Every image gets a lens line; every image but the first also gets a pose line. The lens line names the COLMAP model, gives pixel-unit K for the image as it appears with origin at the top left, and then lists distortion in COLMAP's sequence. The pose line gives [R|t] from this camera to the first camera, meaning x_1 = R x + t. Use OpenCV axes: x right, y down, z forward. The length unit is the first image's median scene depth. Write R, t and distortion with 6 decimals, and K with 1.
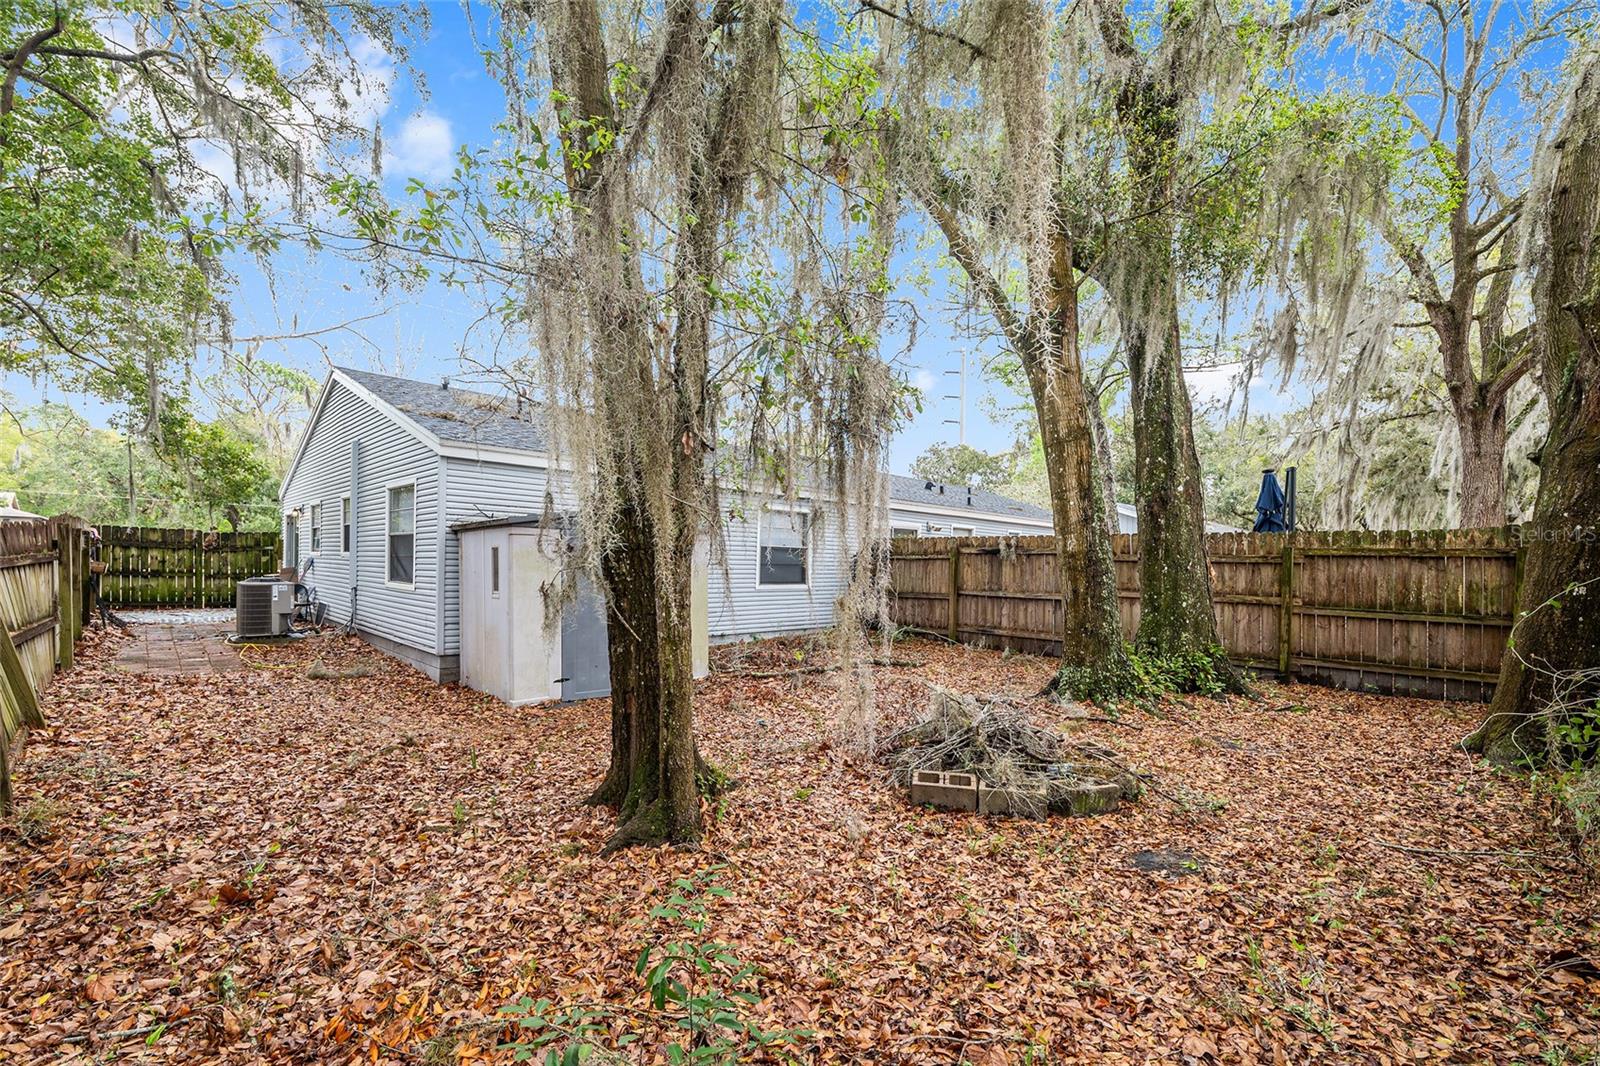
lens RADIAL K [[701.3, 0, 806.5], [0, 701.3, 565.4], [0, 0, 1]] dist [-0.001744, 0.000179]
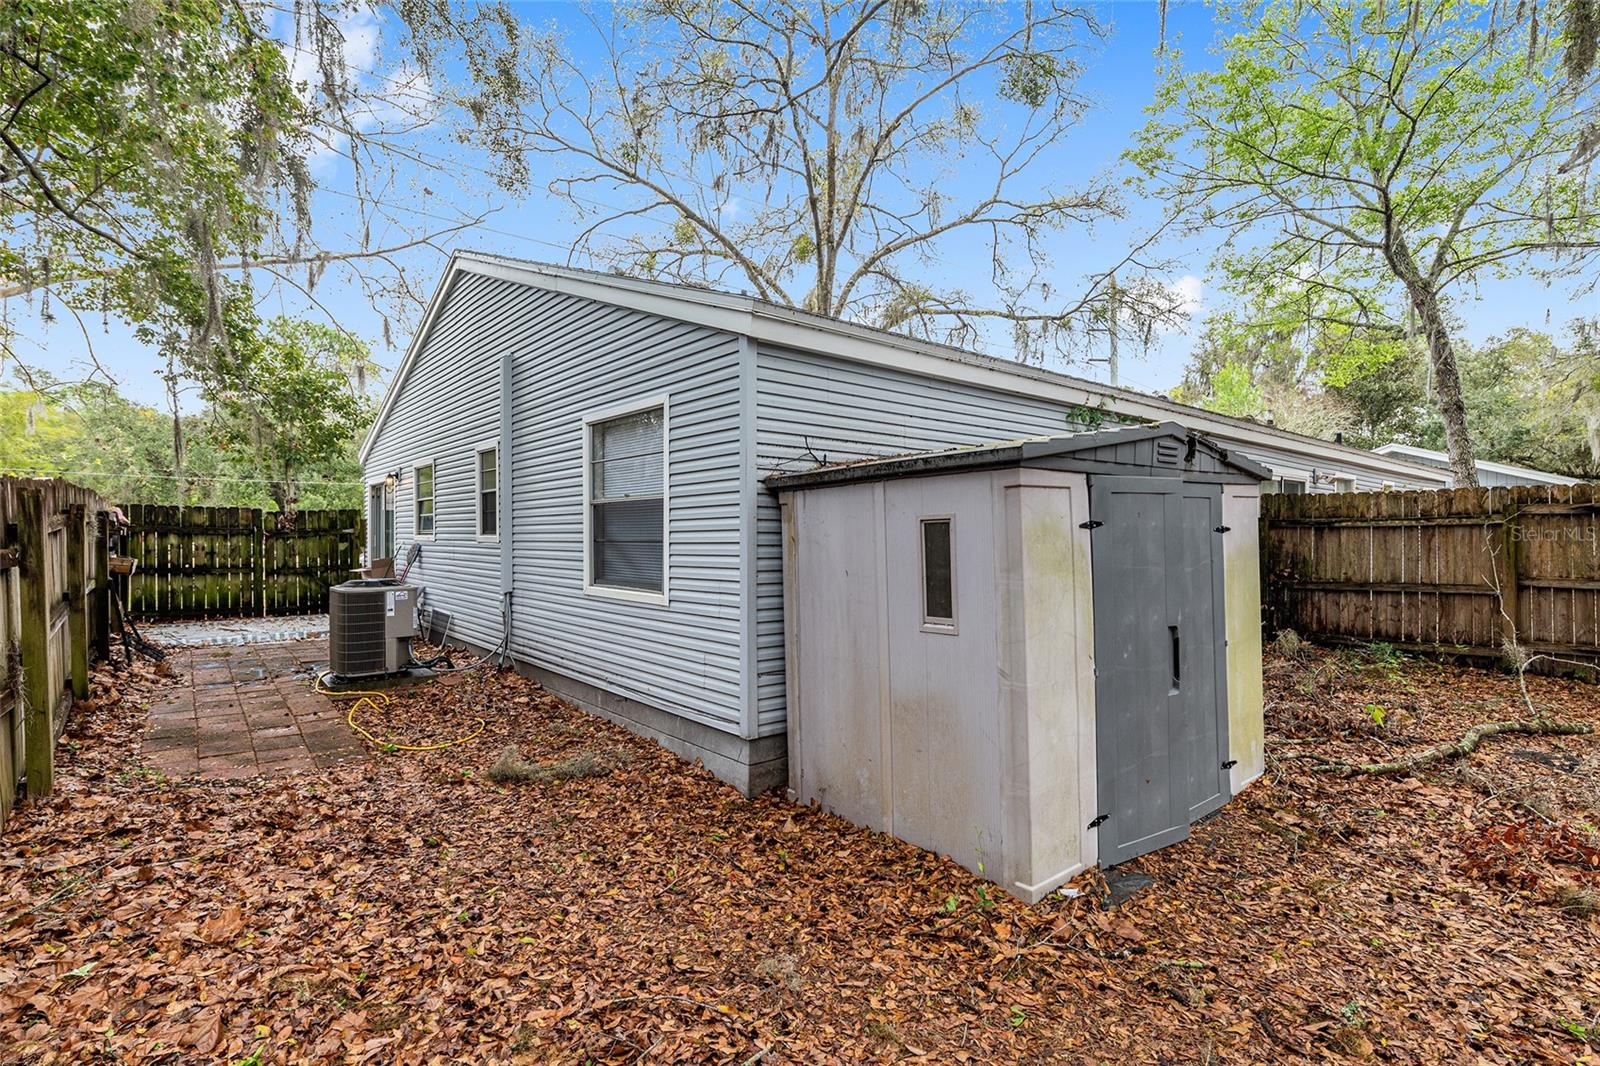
lens RADIAL K [[750.3, 0, 799.1], [0, 750.3, 527.1], [0, 0, 1]] dist [0.002042, 0.000176]
pose [[0.997227, -0.021436, -0.071268, -0.322197], [0.020422, 0.999680, -0.014927, -0.009896], [0.071565, 0.013430, 0.997346, 0.336753]]
